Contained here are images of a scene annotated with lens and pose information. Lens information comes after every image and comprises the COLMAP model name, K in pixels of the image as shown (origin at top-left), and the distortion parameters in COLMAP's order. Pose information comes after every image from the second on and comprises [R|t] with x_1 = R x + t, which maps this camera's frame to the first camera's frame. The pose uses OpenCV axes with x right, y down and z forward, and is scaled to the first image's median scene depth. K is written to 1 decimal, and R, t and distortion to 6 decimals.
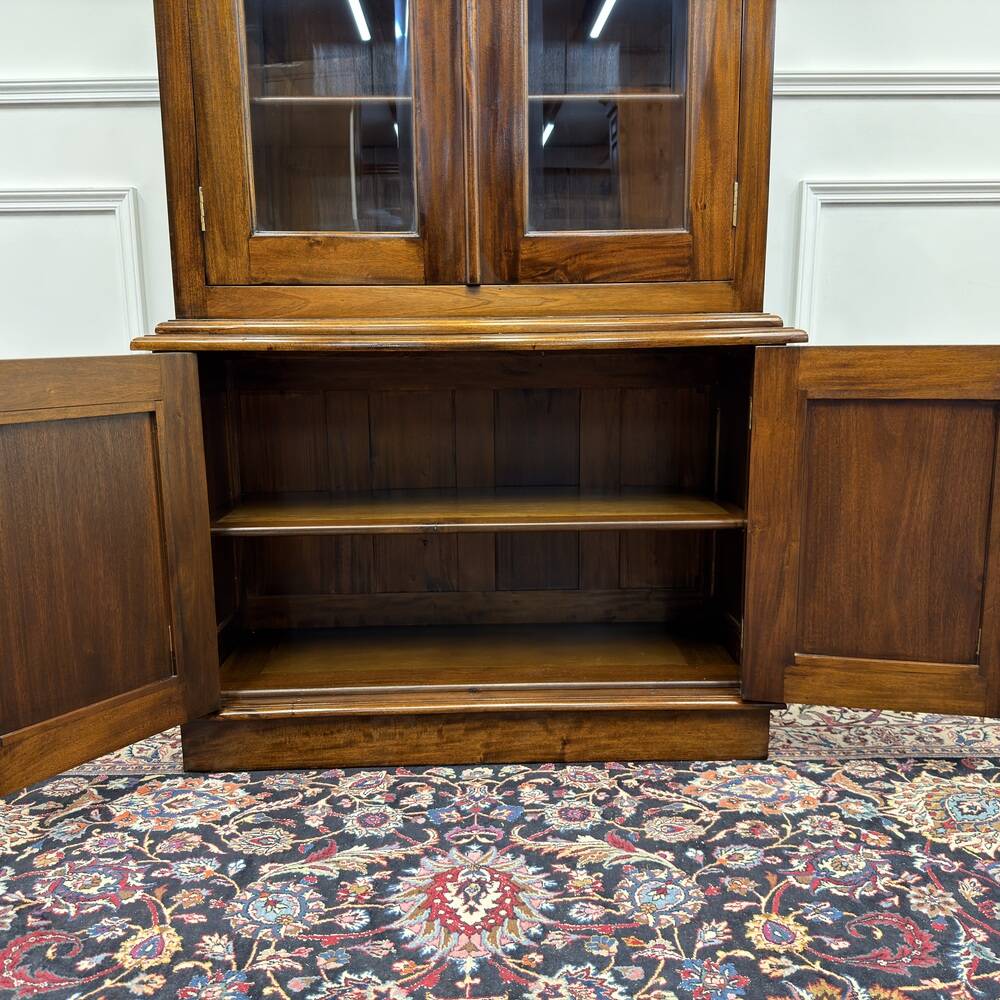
lens RADIAL K [[941.6, 0, 496.7], [0, 941.6, 503.2], [0, 0, 1]] dist [0.092413, -0.164862]
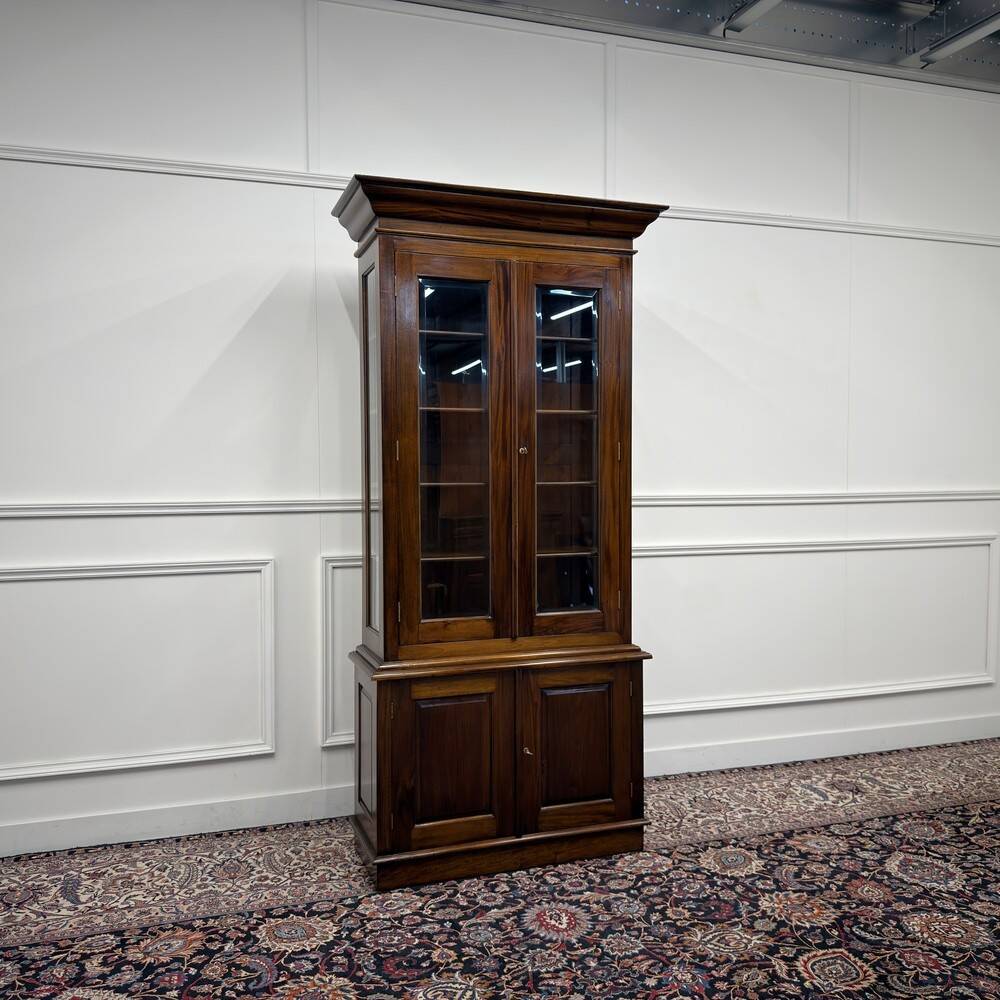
lens RADIAL K [[942.1, 0, 497.4], [0, 942.1, 470.9], [0, 0, 1]] dist [0.031392, -0.043346]
pose [[0.949850, 0.008510, 0.312591, -0.783809], [0.047471, 0.984120, -0.171041, -0.249279], [-0.309083, 0.177303, 0.934362, -1.163314]]
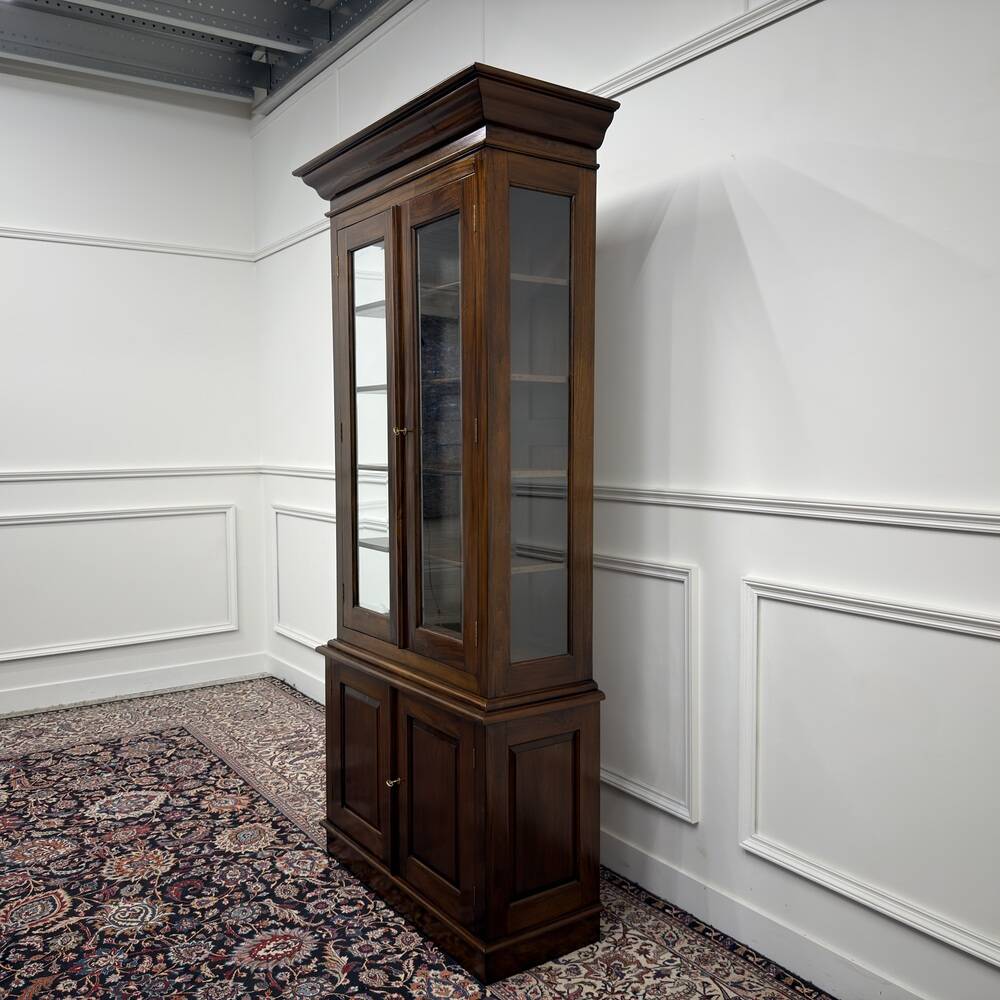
lens RADIAL K [[946.8, 0, 498.7], [0, 946.8, 478.3], [0, 0, 1]] dist [0.023801, -0.033509]
pose [[0.552094, 0.046155, -0.832503, 1.720568], [-0.147820, 0.988068, -0.043250, -0.536121], [0.820574, 0.146938, 0.552329, 0.051891]]
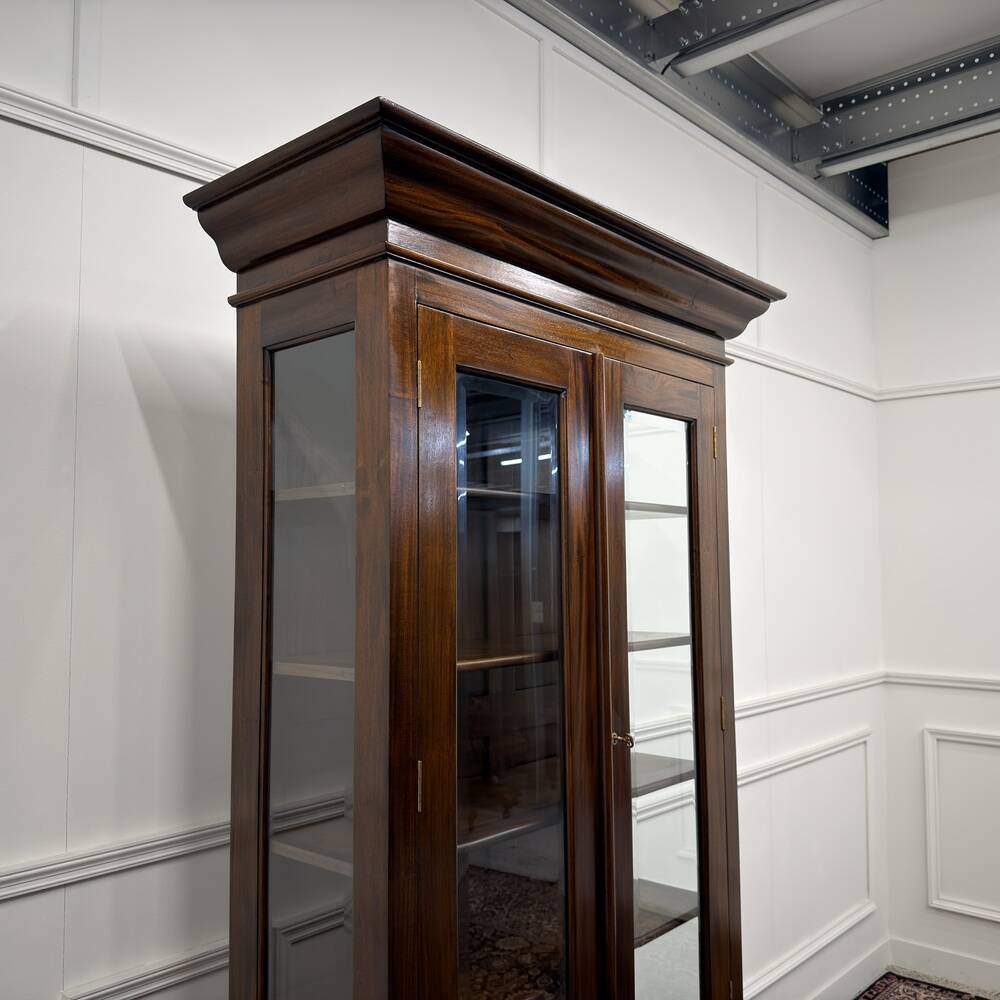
lens RADIAL K [[945.7, 0, 515.4], [0, 945.7, 479.0], [0, 0, 1]] dist [0.048076, -0.125237]
pose [[0.672464, 0.080088, 0.735784, -0.933339], [0.128606, 0.966362, -0.222724, -0.750752], [-0.728871, 0.244400, 0.639543, 0.245016]]
